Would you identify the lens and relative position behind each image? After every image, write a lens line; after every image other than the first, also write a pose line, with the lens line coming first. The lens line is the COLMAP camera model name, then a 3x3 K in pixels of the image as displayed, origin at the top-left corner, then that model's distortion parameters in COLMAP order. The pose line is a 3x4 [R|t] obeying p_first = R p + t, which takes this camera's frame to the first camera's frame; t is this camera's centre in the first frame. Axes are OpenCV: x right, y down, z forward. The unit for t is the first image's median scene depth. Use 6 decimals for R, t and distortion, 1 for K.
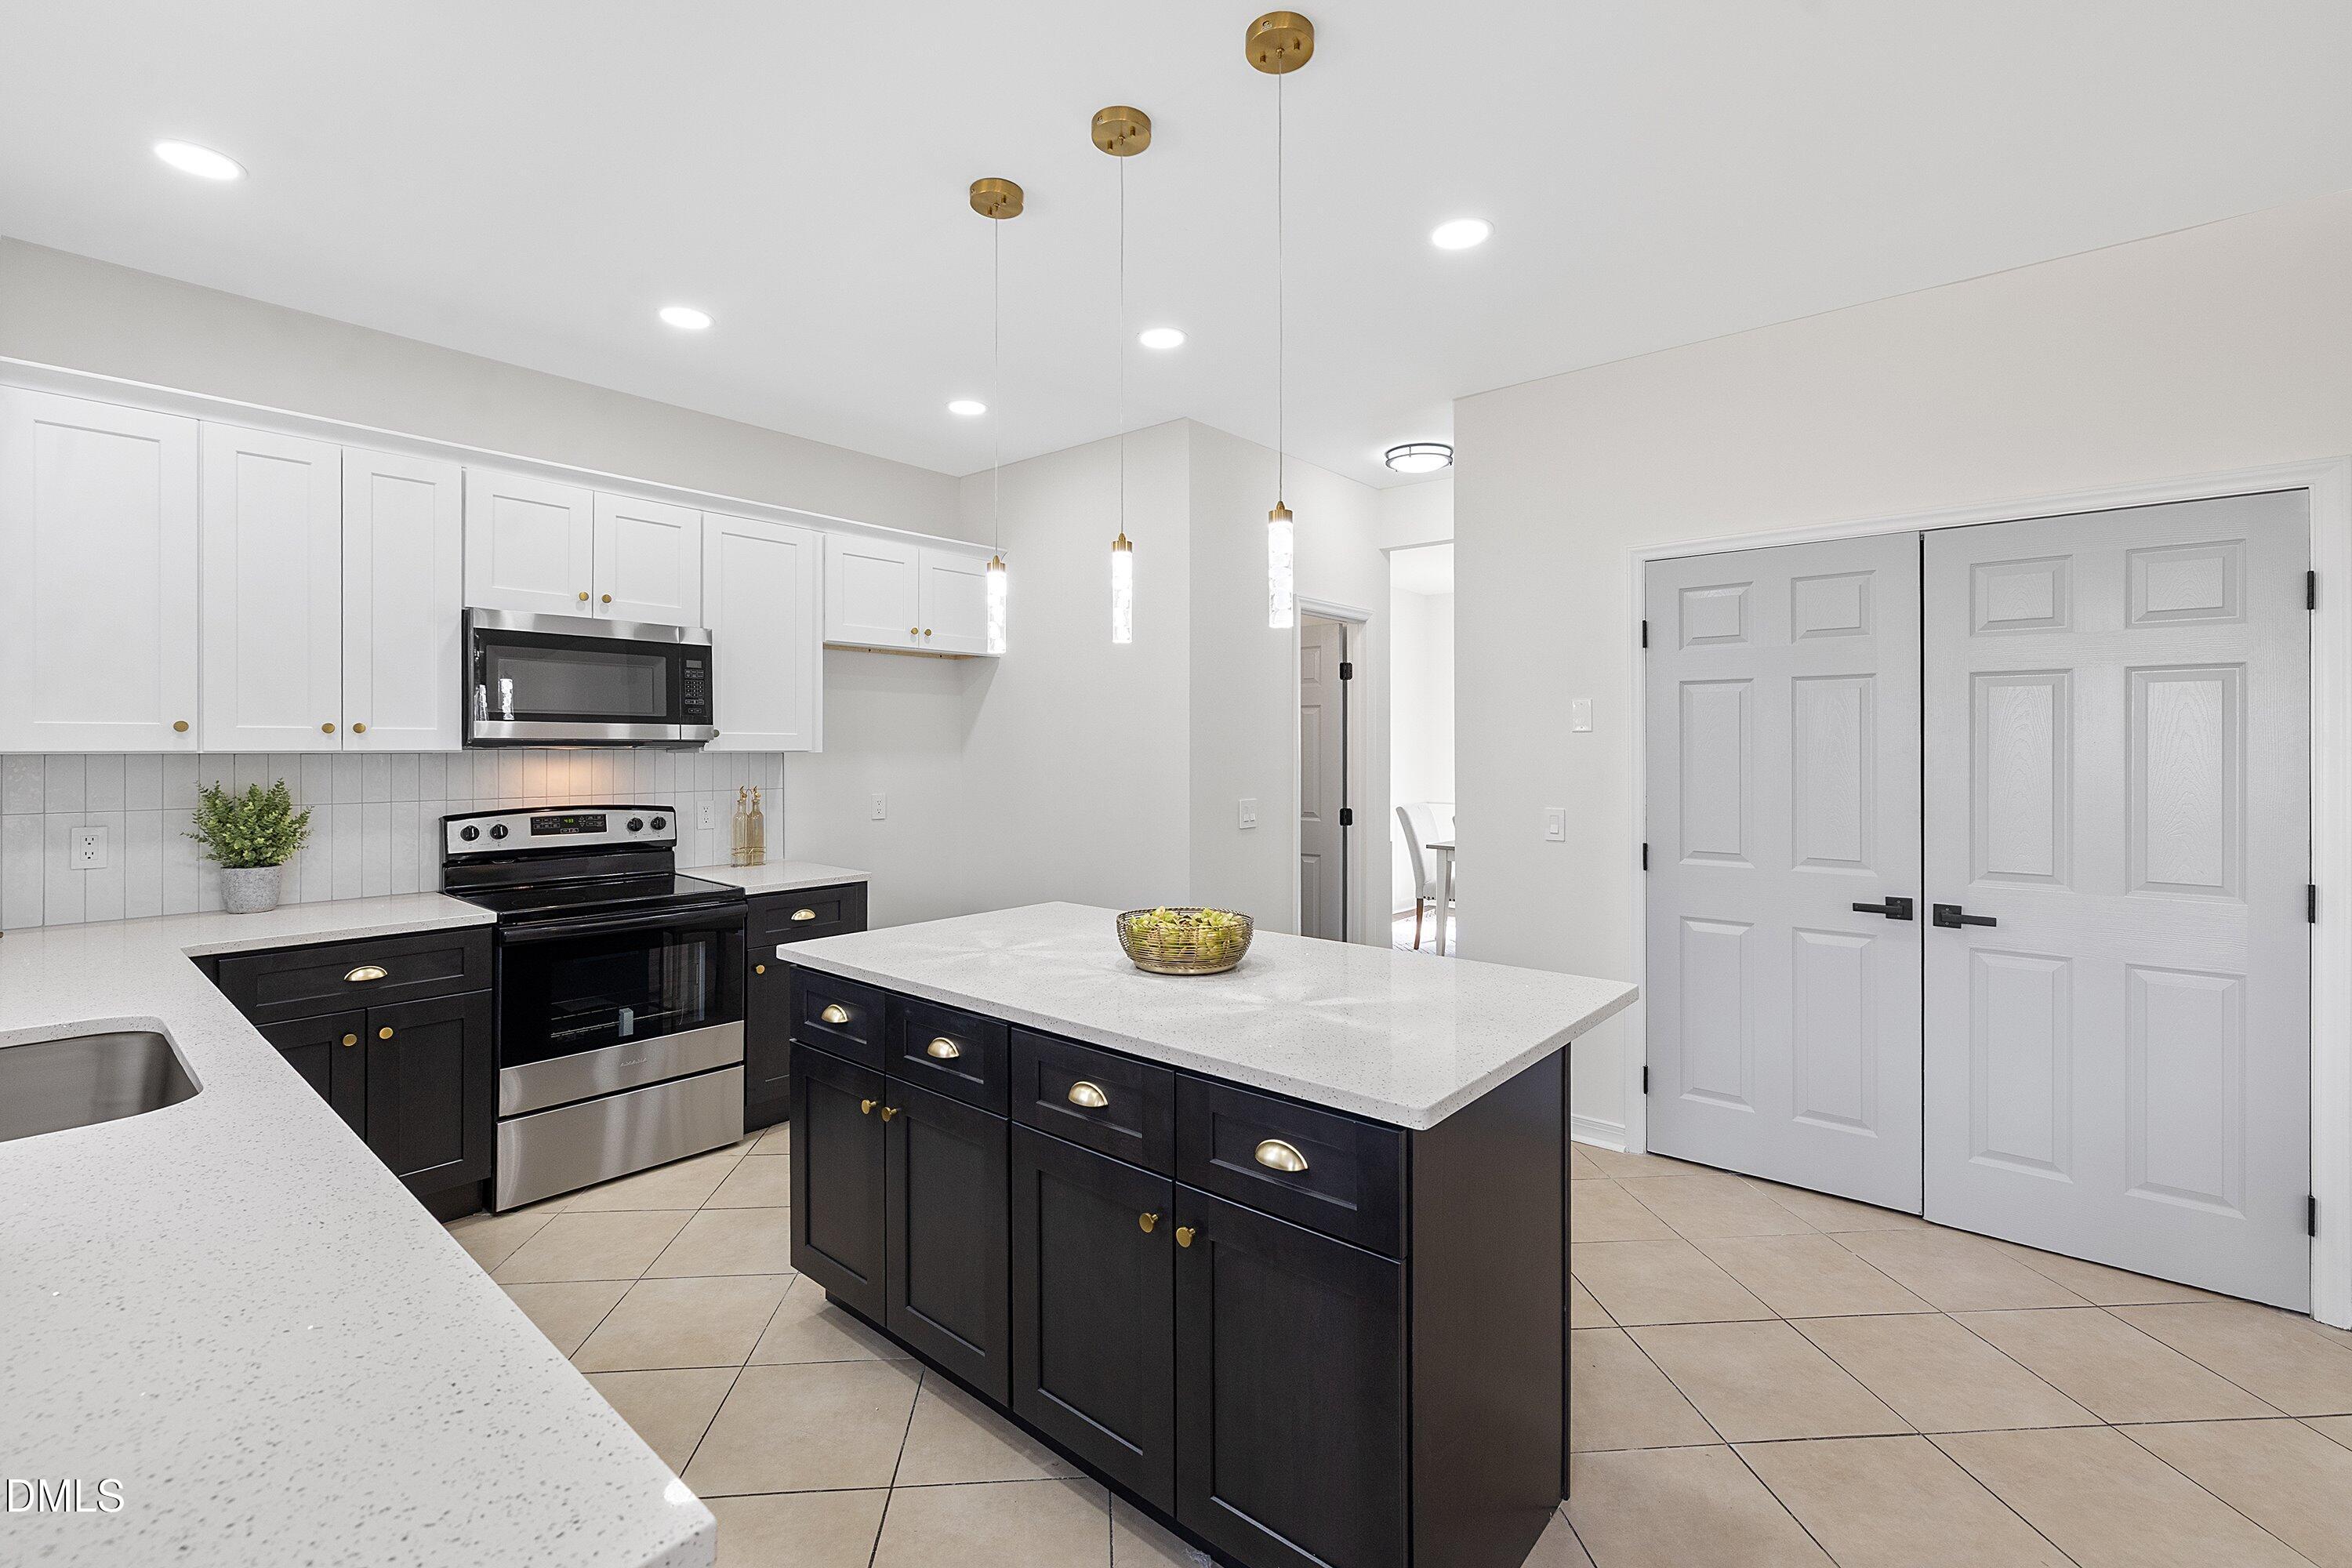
lens RADIAL K [[1005.6, 0, 1190.2], [0, 1005.6, 746.2], [0, 0, 1]] dist [-0.000093, 0.000197]
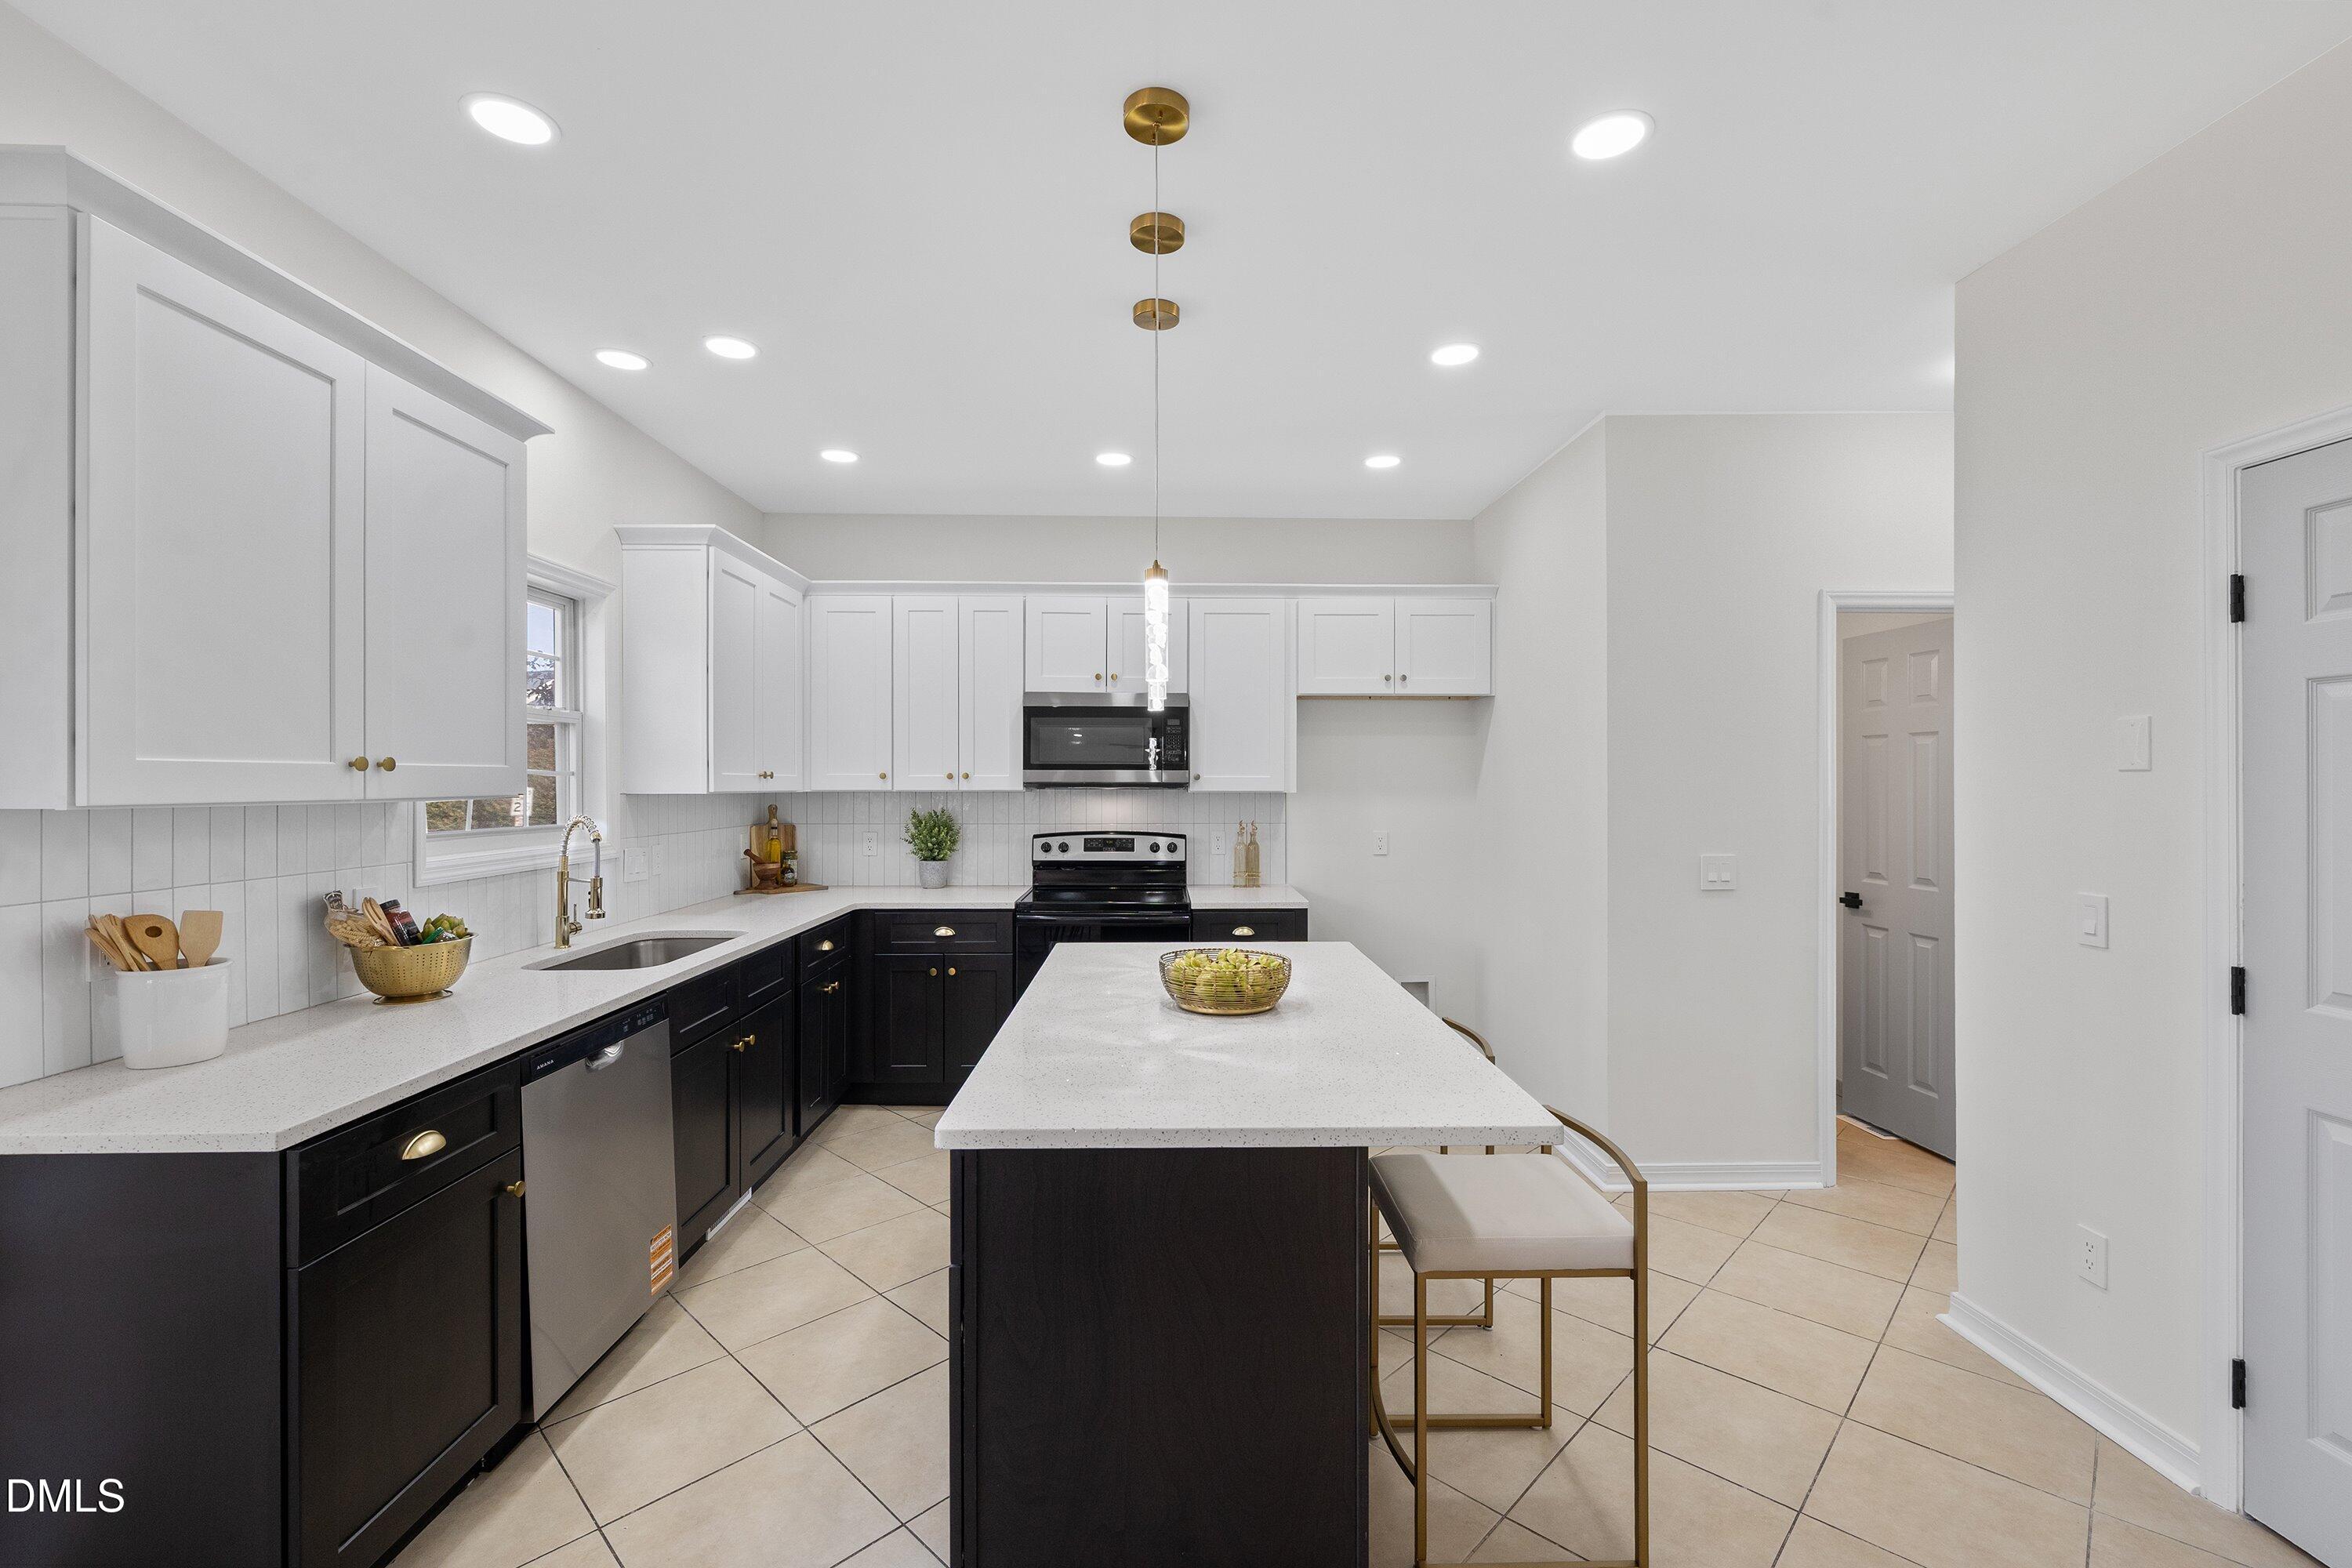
lens RADIAL K [[1005.6, 0, 1183.7], [0, 1005.6, 785.0], [0, 0, 1]] dist [-0.000093, 0.000197]
pose [[0.666981, 0.003241, -0.745067, 0.476323], [0.000152, 0.999990, 0.004486, -0.009088], [0.745074, -0.003105, 0.666974, 0.178075]]
